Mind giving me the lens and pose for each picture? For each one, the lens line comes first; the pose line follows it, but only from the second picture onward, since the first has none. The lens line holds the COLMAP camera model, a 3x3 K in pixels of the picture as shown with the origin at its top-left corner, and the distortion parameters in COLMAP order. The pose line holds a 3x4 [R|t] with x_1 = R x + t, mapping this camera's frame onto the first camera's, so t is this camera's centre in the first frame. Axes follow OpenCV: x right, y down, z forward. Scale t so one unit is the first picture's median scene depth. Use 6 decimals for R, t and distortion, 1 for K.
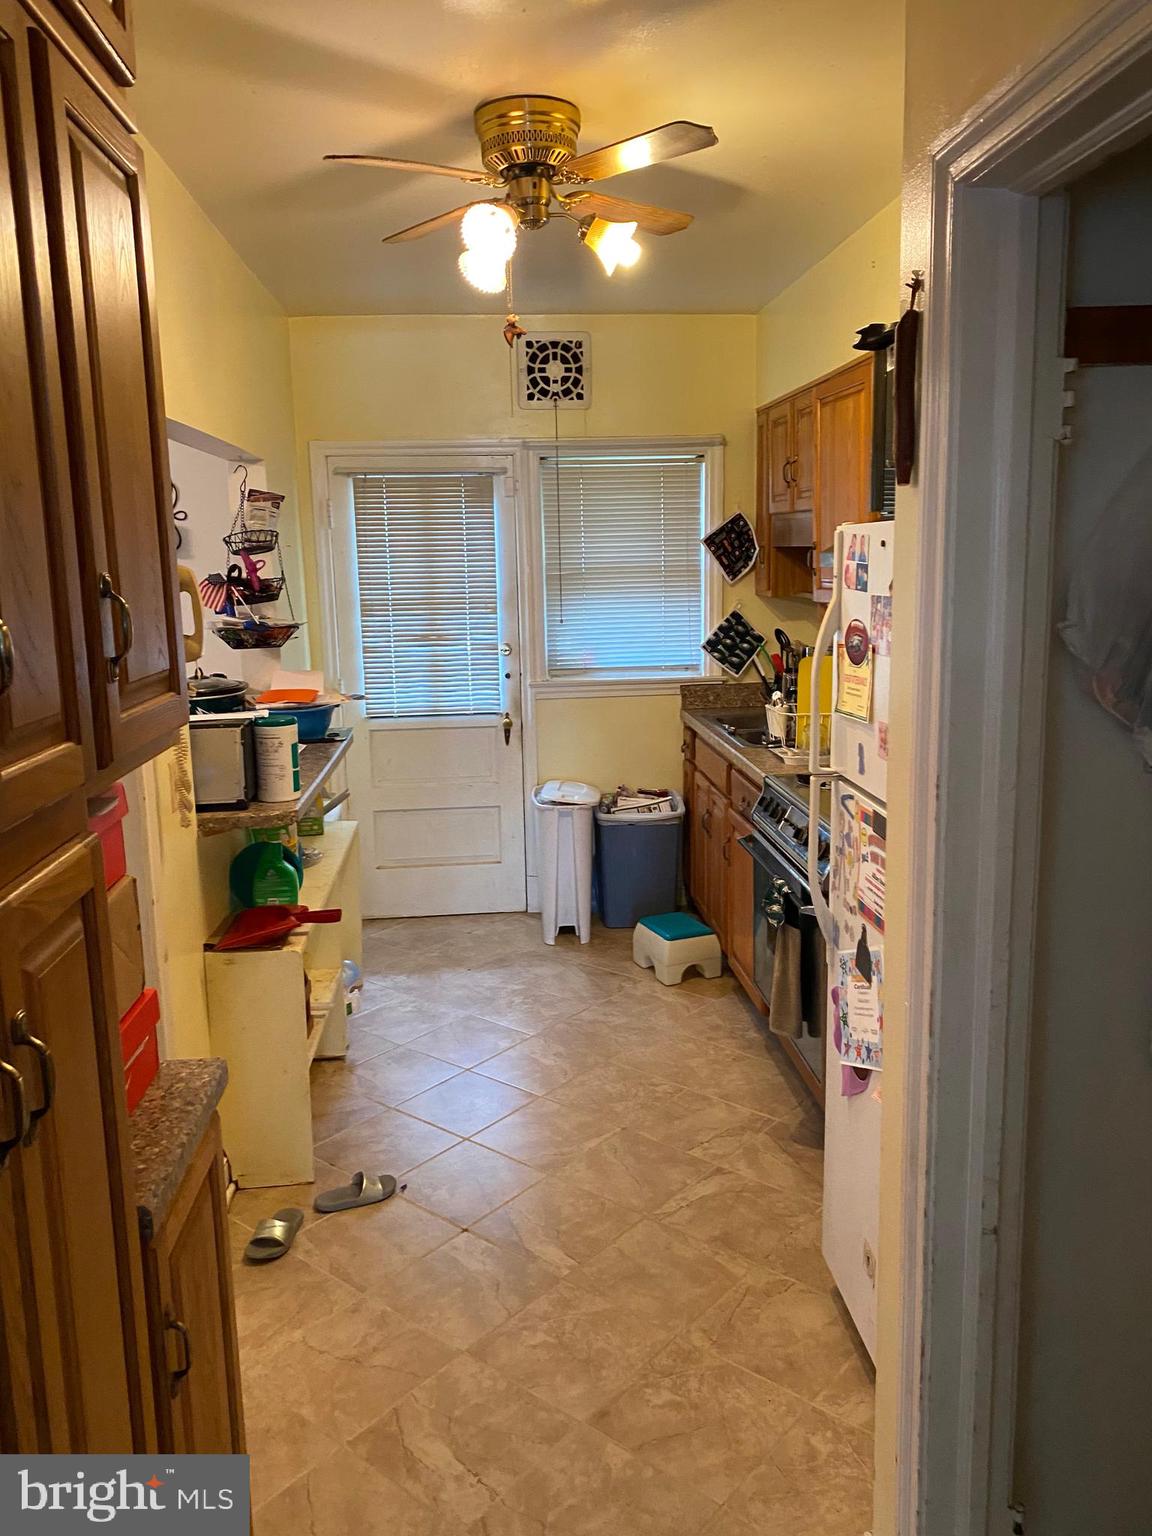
lens RADIAL K [[1151.7, 0, 576.0], [0, 1151.7, 768.0], [0, 0, 1]] dist [0.083215, -0.002118]
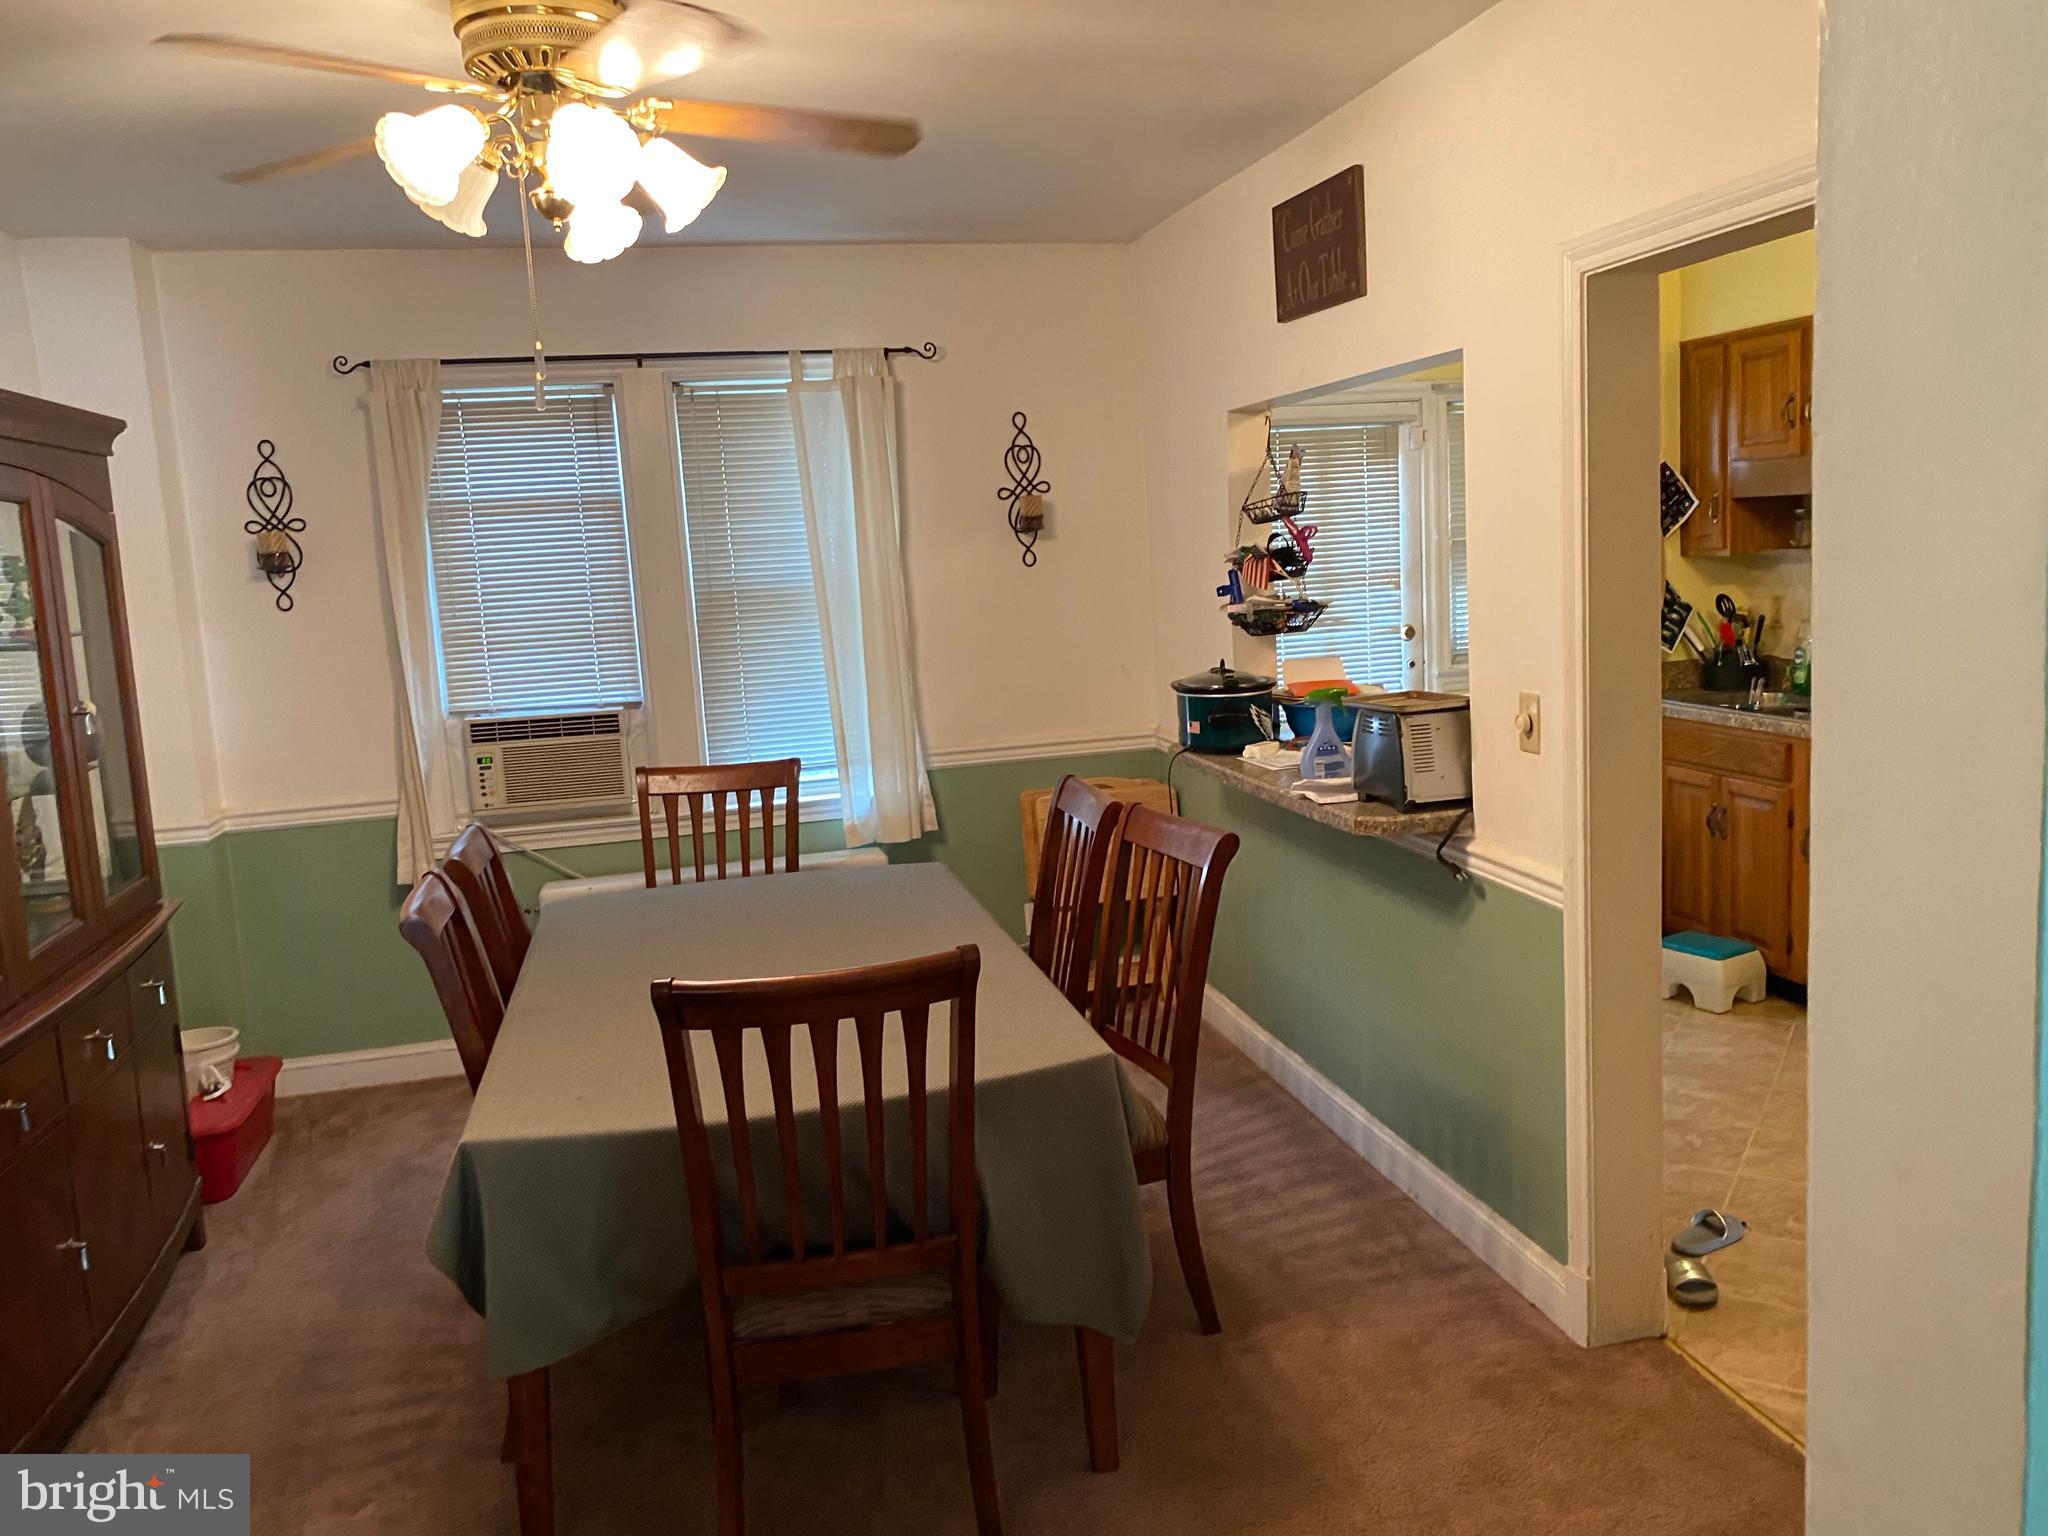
lens RADIAL K [[1535.6, 0, 1024.0], [0, 1535.6, 768.0], [0, 0, 1]] dist [0.083215, -0.002118]
pose [[0.988861, -0.053310, 0.138967, -0.509949], [0.059322, 0.997458, -0.039482, 0.022377], [-0.136509, 0.047286, 0.989510, -0.058924]]
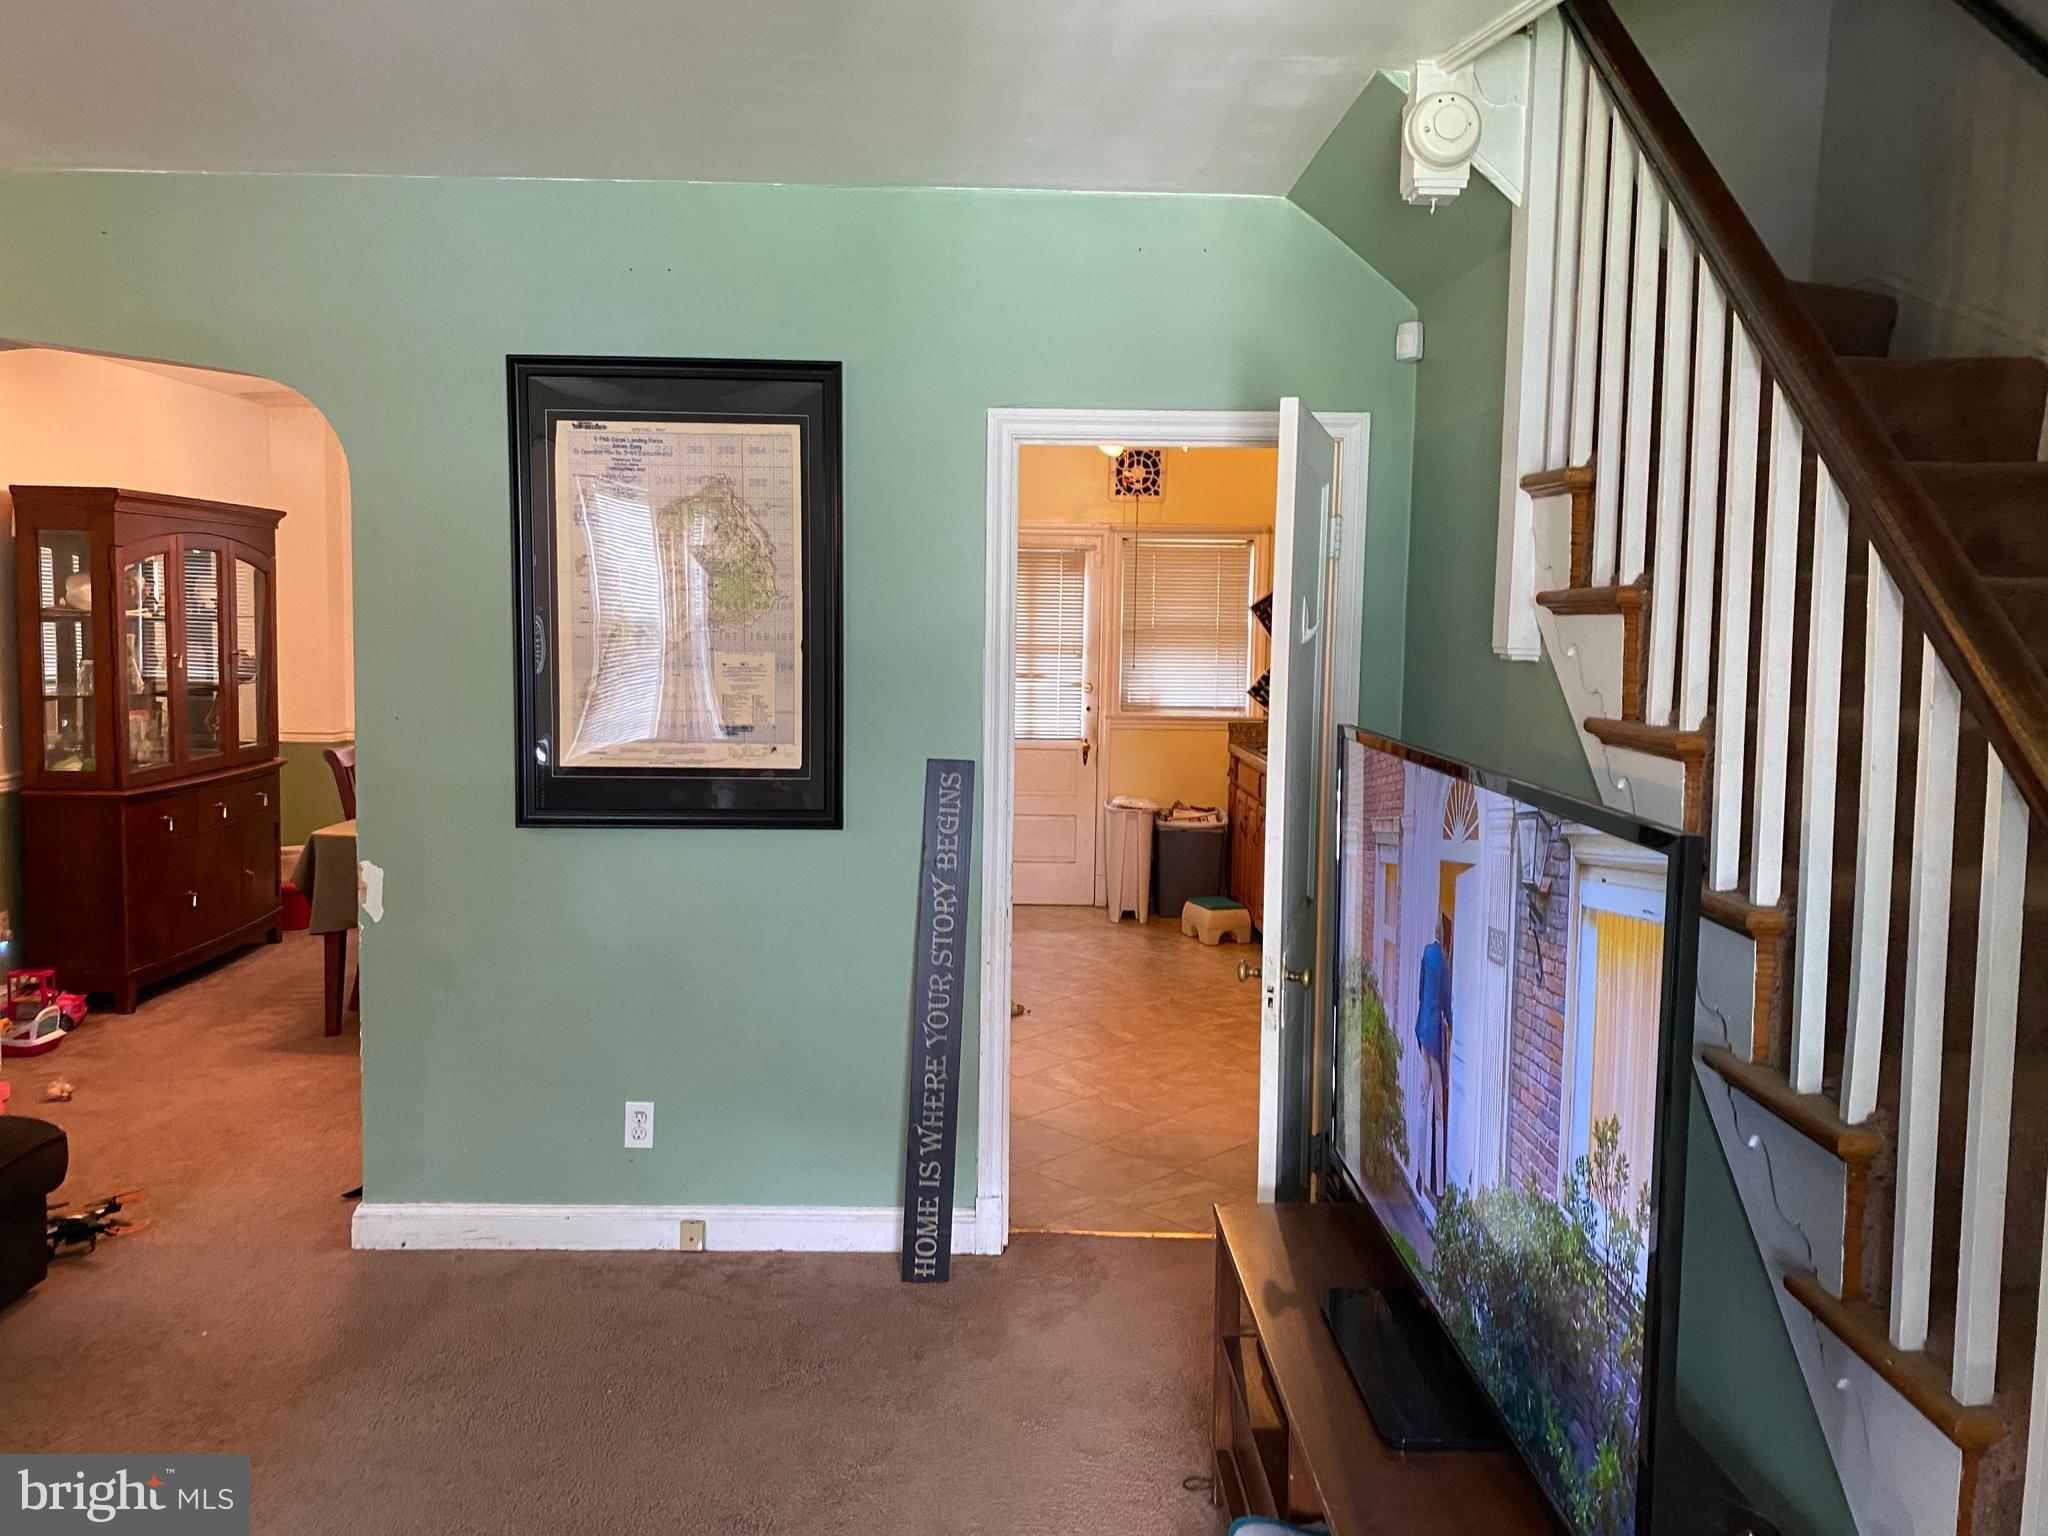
lens RADIAL K [[1535.6, 0, 1024.0], [0, 1535.6, 768.0], [0, 0, 1]] dist [0.083215, -0.002118]
pose [[0.997413, 0.042872, -0.057707, -0.031086], [-0.047634, 0.995340, -0.083846, 0.128989], [0.053843, 0.086378, 0.994806, -0.661499]]
